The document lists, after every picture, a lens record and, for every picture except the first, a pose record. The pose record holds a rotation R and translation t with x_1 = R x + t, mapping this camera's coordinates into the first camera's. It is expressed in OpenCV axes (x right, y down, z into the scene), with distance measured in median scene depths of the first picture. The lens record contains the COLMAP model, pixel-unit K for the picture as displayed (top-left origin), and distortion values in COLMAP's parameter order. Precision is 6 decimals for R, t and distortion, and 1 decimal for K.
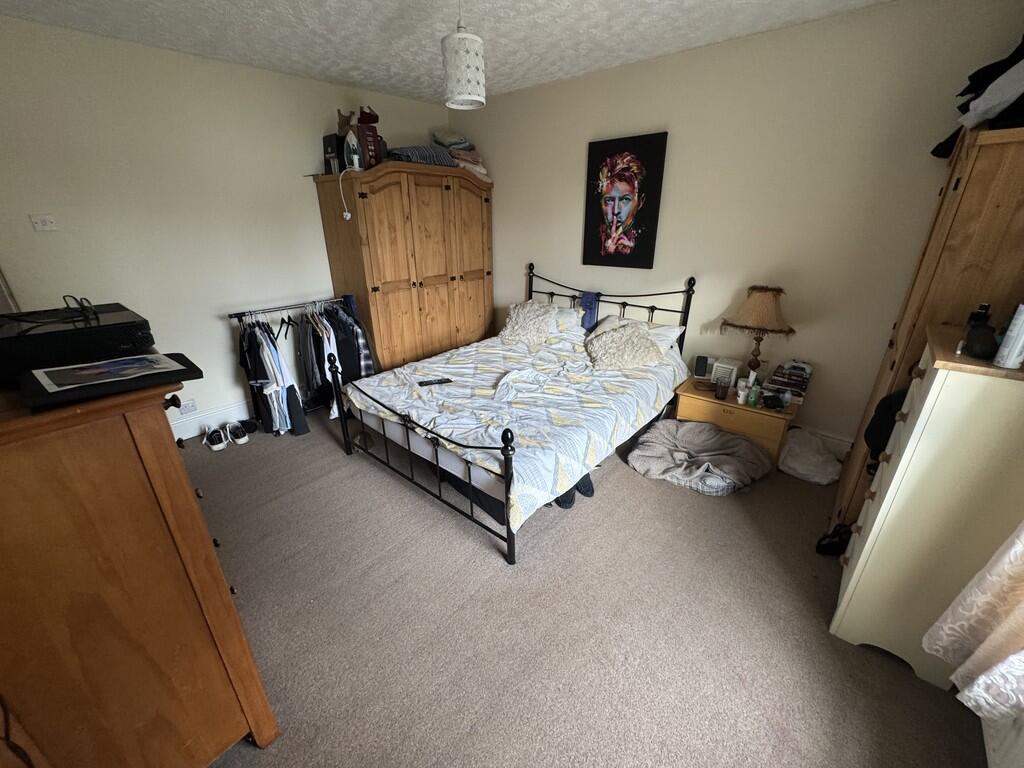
lens RADIAL K [[406.9, 0, 512.3], [0, 406.9, 383.1], [0, 0, 1]] dist [-0.002747, 0.000920]
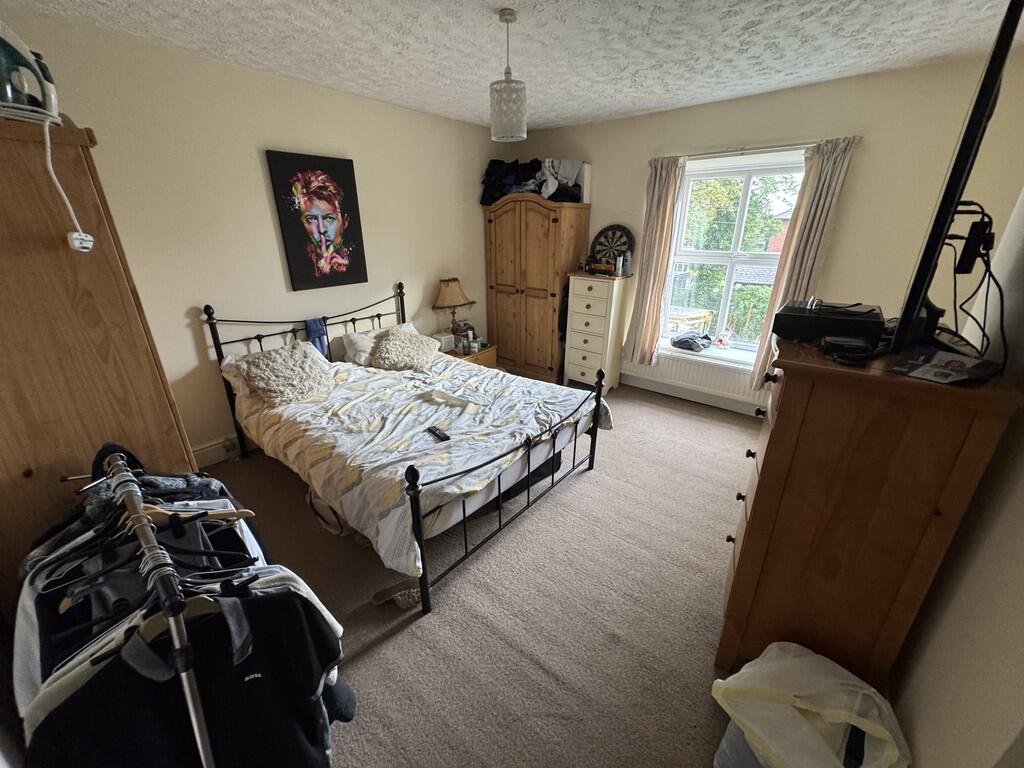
lens RADIAL K [[406.9, 0, 512.3], [0, 406.9, 383.1], [0, 0, 1]] dist [-0.002747, 0.000920]
pose [[-0.021680, -0.351415, 0.935969, -0.786161], [0.384858, 0.861111, 0.332224, -0.259842], [-0.922721, 0.367418, 0.116576, 0.612216]]
